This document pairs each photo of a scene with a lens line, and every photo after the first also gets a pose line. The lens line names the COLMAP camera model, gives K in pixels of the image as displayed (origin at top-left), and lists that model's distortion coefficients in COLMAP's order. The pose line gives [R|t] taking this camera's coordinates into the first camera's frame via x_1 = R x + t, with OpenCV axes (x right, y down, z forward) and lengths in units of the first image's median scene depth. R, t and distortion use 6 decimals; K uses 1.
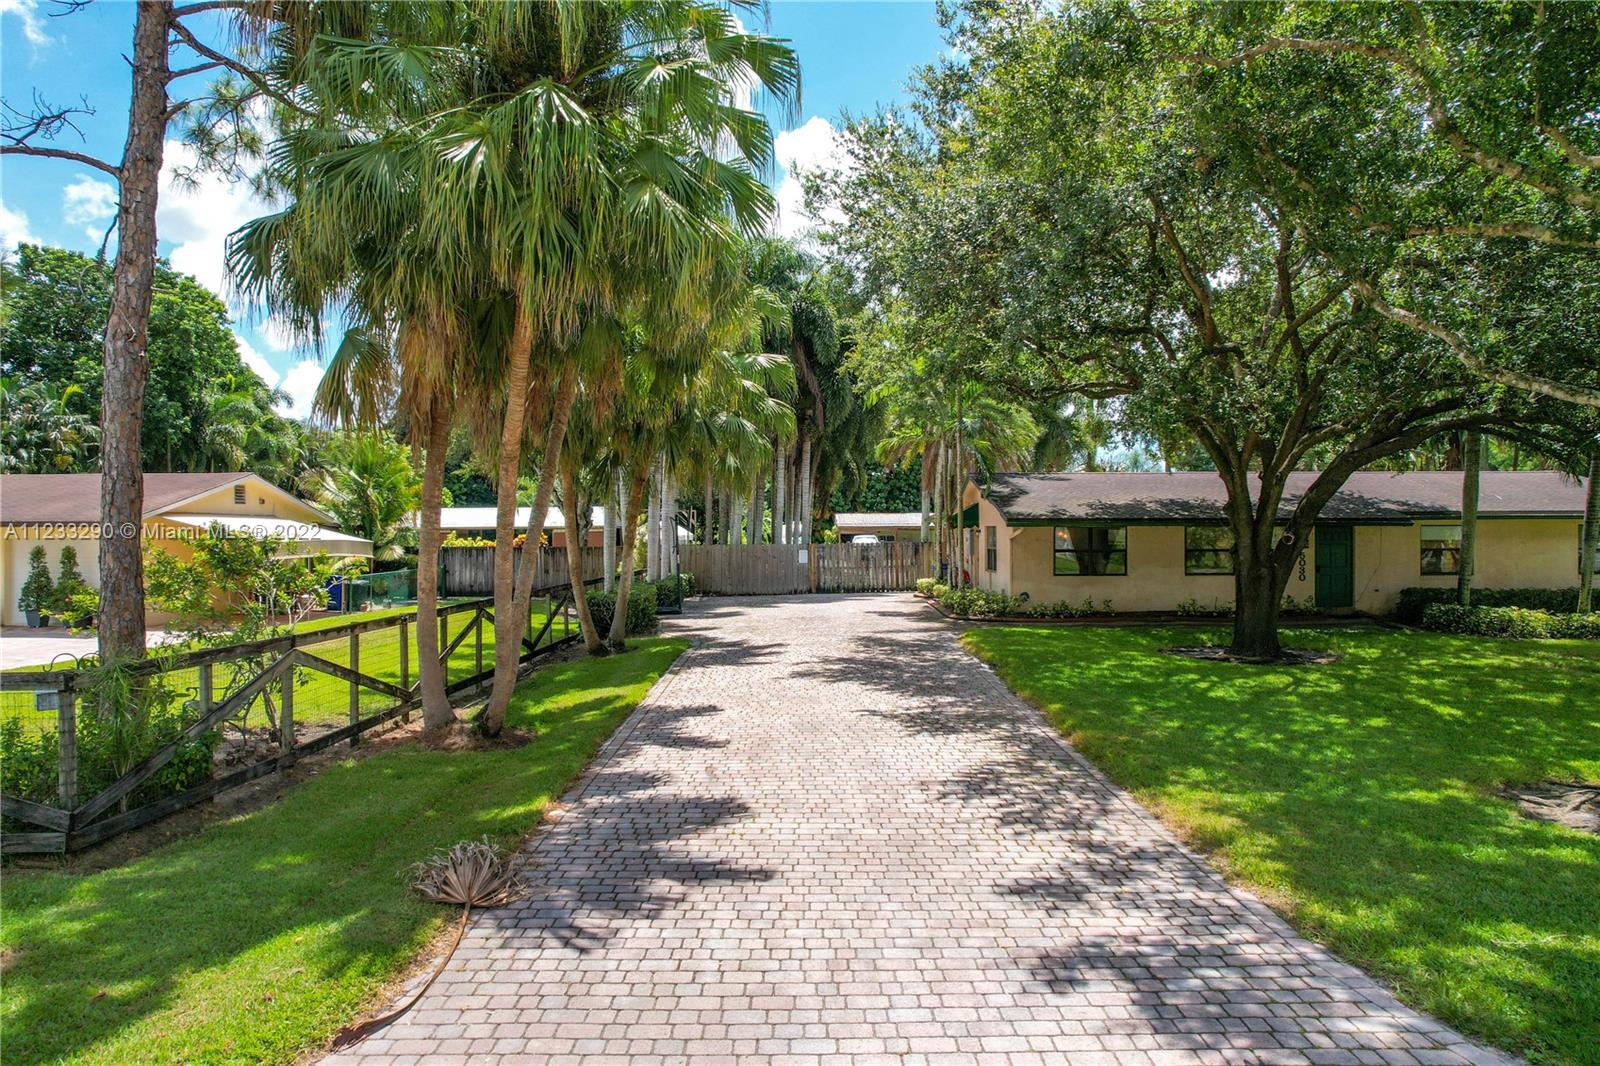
lens RADIAL K [[1170.9, 0, 810.8], [0, 1170.9, 546.6], [0, 0, 1]] dist [-0.078740, 0.101527]
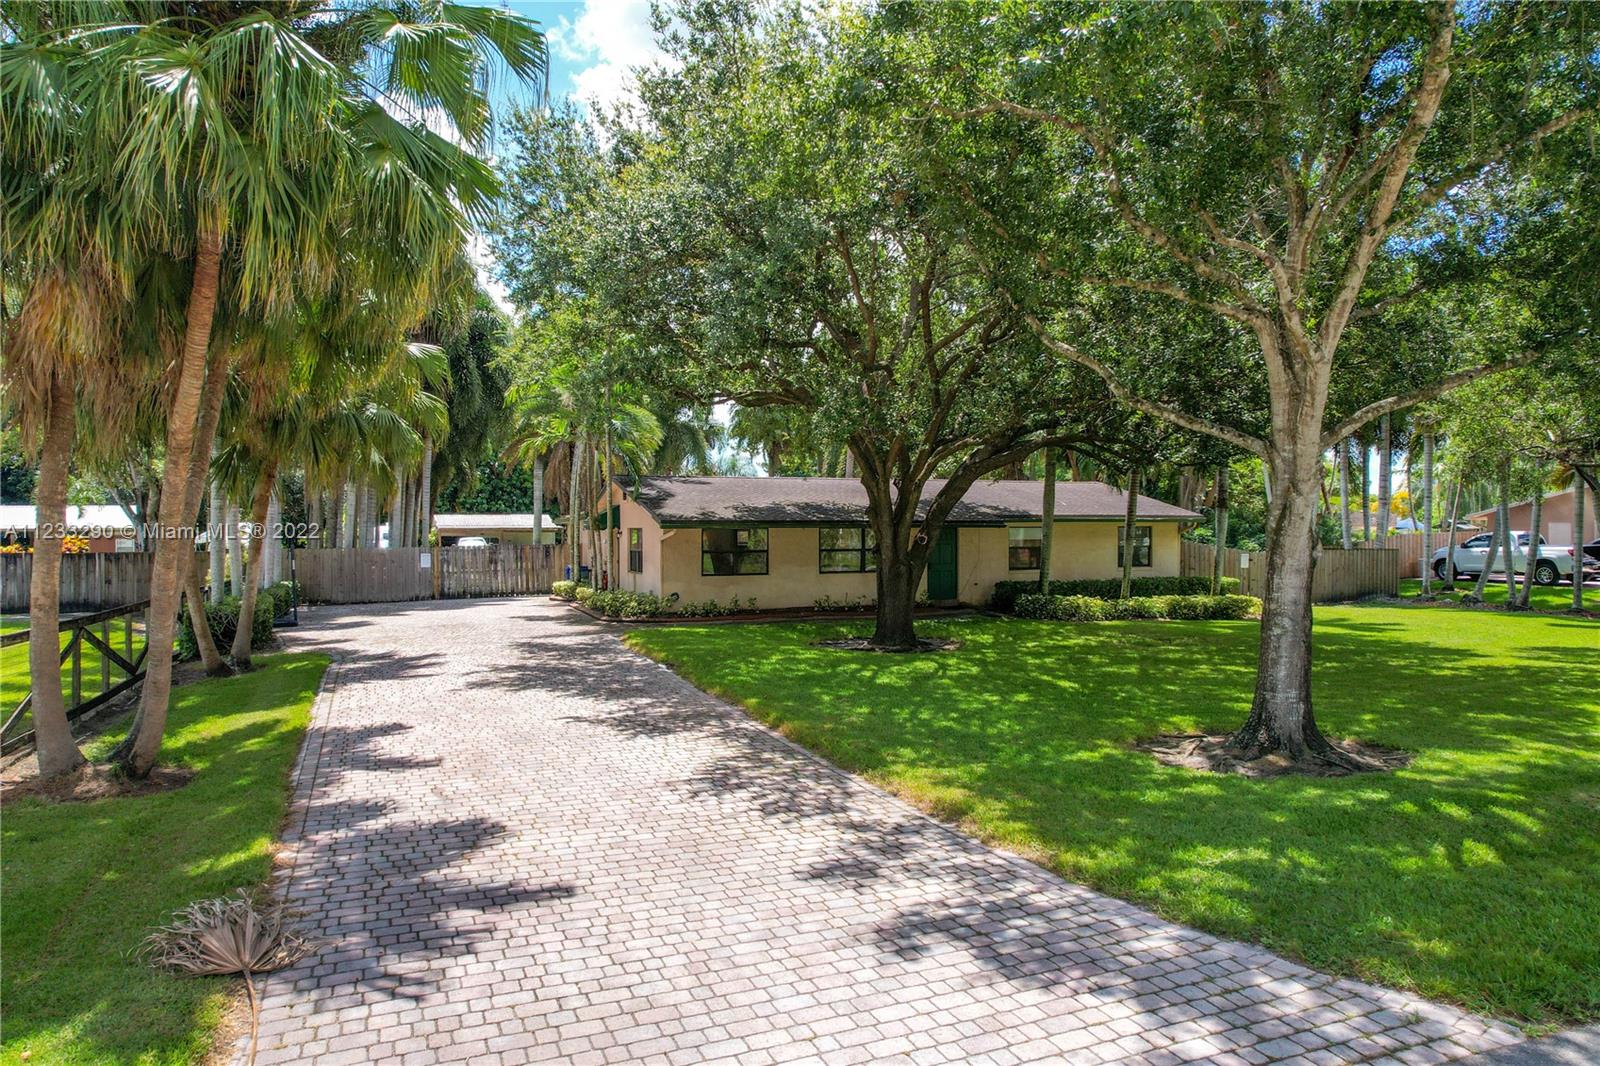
lens RADIAL K [[1170.9, 0, 810.8], [0, 1170.9, 546.6], [0, 0, 1]] dist [-0.078740, 0.101527]
pose [[0.901716, -0.007066, 0.432272, -0.183354], [0.007592, 0.999971, 0.000509, -0.001046], [-0.432263, 0.002823, 0.901743, 0.033142]]
